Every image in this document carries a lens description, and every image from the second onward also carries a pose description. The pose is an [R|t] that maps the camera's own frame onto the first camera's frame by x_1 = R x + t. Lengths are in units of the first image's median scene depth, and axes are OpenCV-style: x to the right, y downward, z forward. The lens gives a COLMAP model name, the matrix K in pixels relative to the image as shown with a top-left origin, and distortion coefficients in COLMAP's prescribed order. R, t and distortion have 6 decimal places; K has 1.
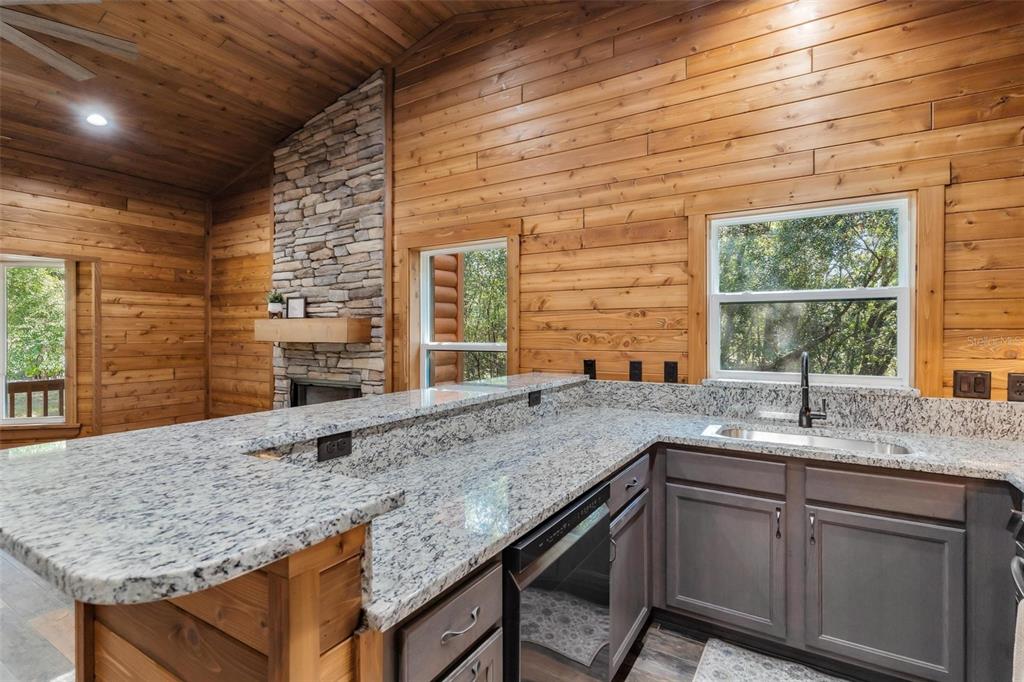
lens RADIAL K [[499.1, 0, 509.2], [0, 499.1, 332.9], [0, 0, 1]] dist [0.001930, -0.000726]
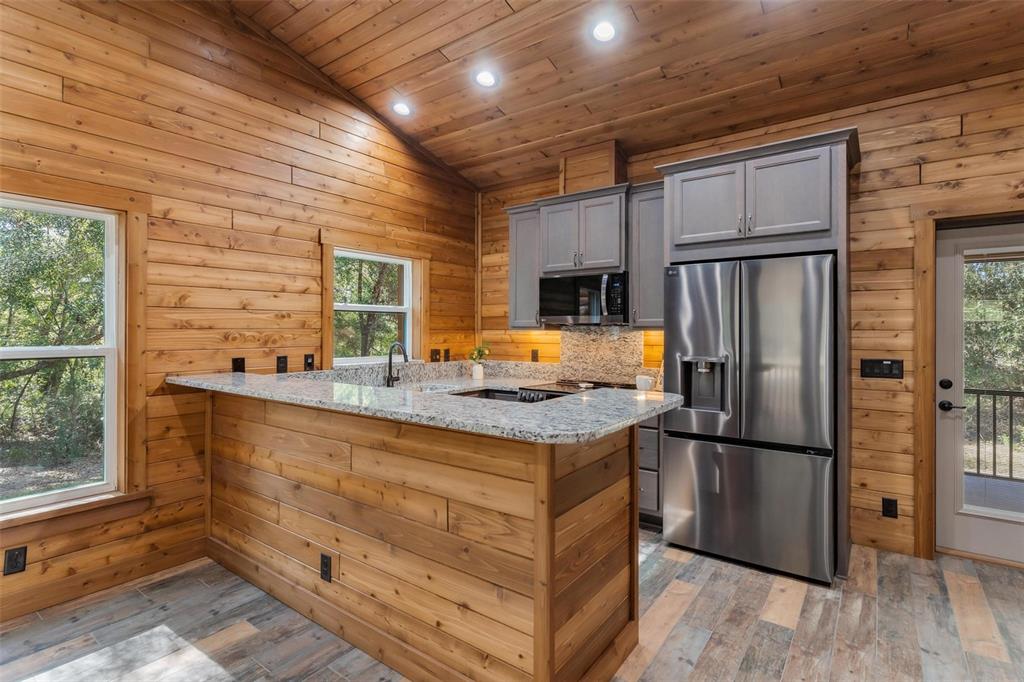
lens RADIAL K [[499.1, 0, 507.5], [0, 499.1, 328.5], [0, 0, 1]] dist [0.001930, -0.000726]
pose [[0.084575, 0.004179, 0.996408, -0.883111], [-0.000693, 0.999991, -0.004135, -0.003143], [-0.996417, -0.000341, 0.084577, 0.381685]]
